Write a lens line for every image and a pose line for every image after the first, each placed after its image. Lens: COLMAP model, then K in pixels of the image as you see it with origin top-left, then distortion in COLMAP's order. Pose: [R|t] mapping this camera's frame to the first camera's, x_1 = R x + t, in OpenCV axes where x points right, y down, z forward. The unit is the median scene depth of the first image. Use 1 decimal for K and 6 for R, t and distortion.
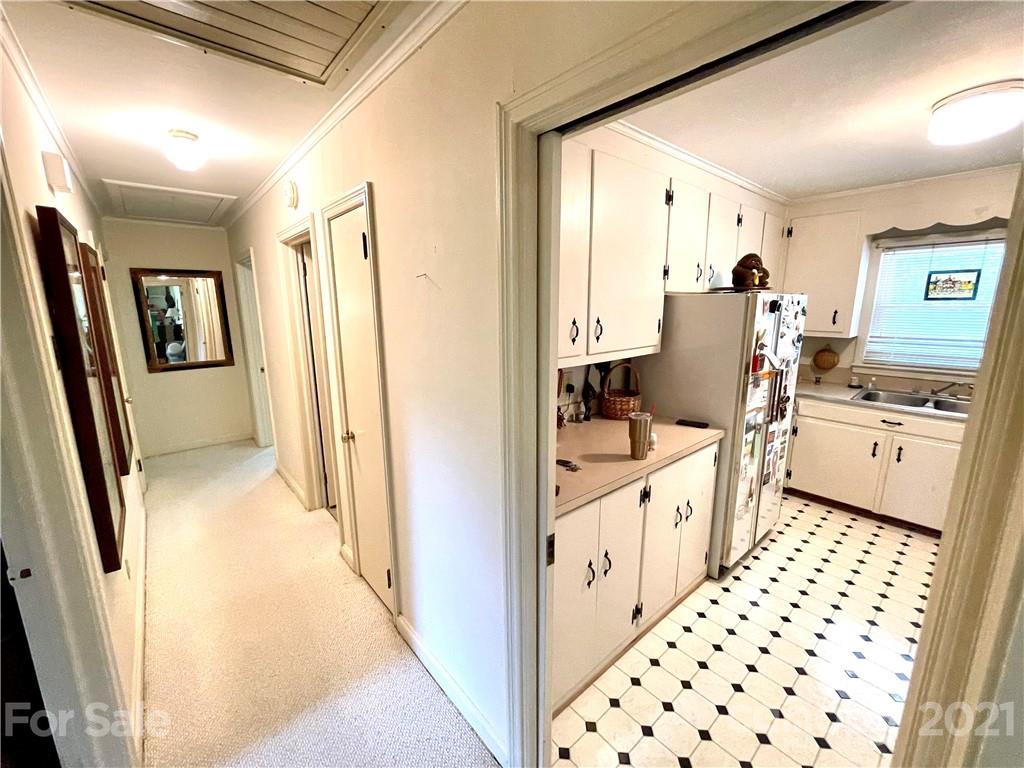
lens RADIAL K [[413.2, 0, 512.0], [0, 413.2, 384.0], [0, 0, 1]] dist [-0.001262, -0.000246]
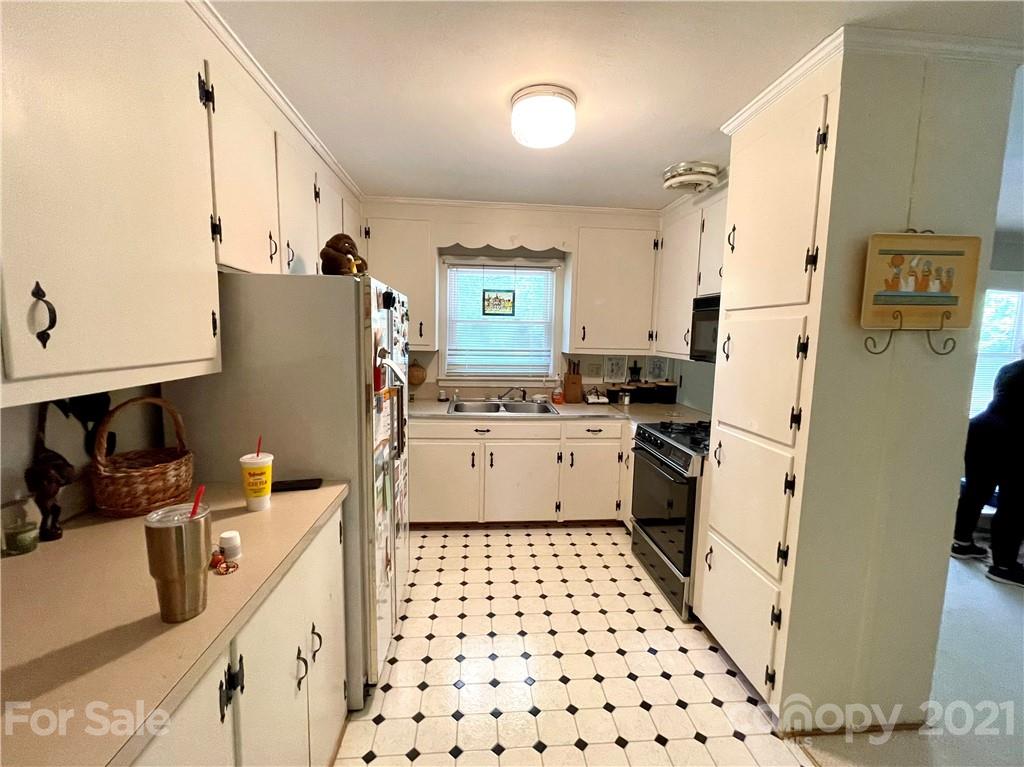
lens RADIAL K [[440.5, 0, 512.0], [0, 440.5, 383.5], [0, 0, 1]] dist [-0.002328, -0.000390]
pose [[0.585944, -0.071510, 0.807190, 0.104992], [0.131288, 0.991316, -0.007481, -0.004802], [-0.799645, 0.110357, 0.590245, 0.330638]]
